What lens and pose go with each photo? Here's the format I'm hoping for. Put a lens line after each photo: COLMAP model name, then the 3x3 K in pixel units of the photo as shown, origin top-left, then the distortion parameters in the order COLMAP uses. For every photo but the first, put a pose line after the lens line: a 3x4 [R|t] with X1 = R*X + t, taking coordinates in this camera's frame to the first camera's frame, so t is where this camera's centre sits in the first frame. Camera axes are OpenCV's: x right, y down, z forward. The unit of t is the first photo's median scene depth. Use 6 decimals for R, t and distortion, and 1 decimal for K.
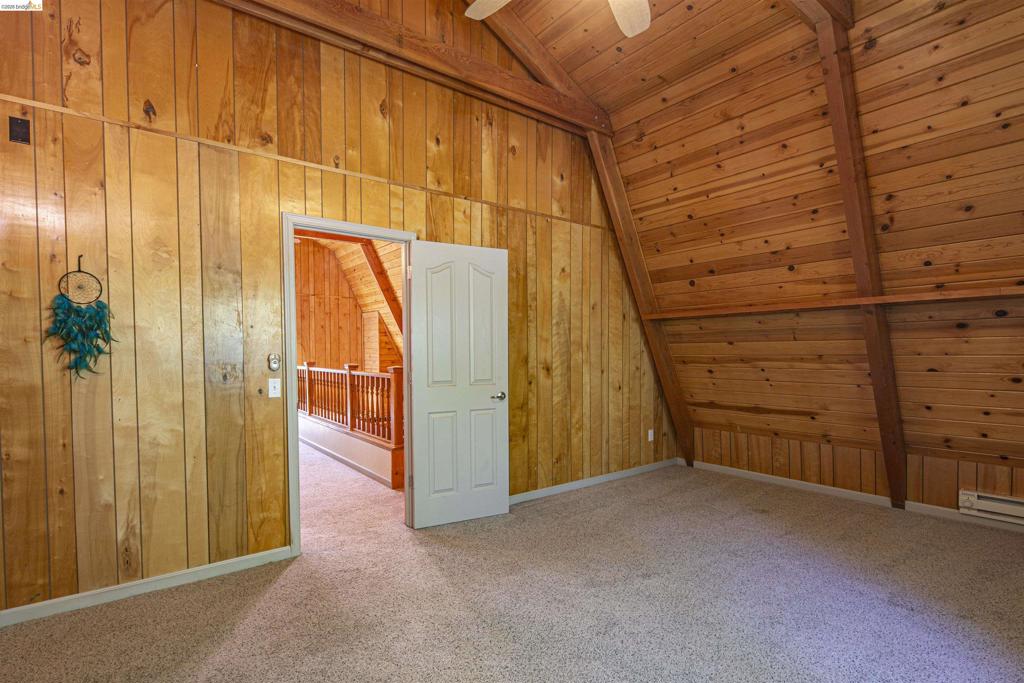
lens RADIAL K [[497.1, 0, 505.5], [0, 497.1, 362.9], [0, 0, 1]] dist [0.003501, -0.003412]
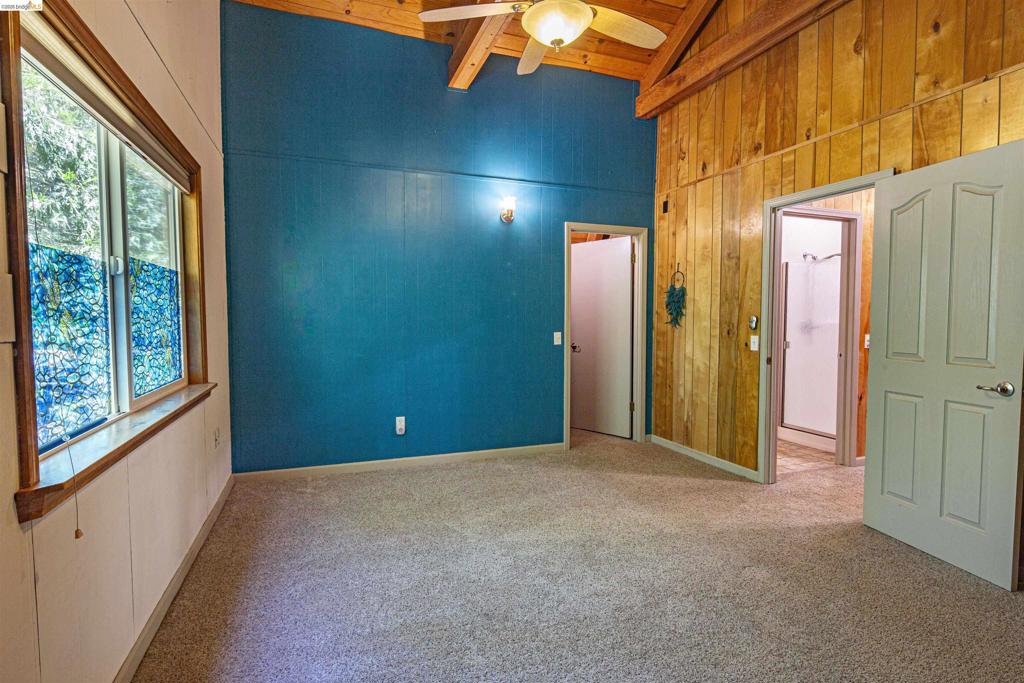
lens RADIAL K [[497.1, 0, 511.0], [0, 497.1, 339.5], [0, 0, 1]] dist [0.003501, -0.003412]
pose [[-0.282441, 0.041281, -0.958396, 0.938884], [-0.034537, 0.997988, 0.053164, -0.004639], [0.958663, 0.048116, -0.280447, 0.772453]]
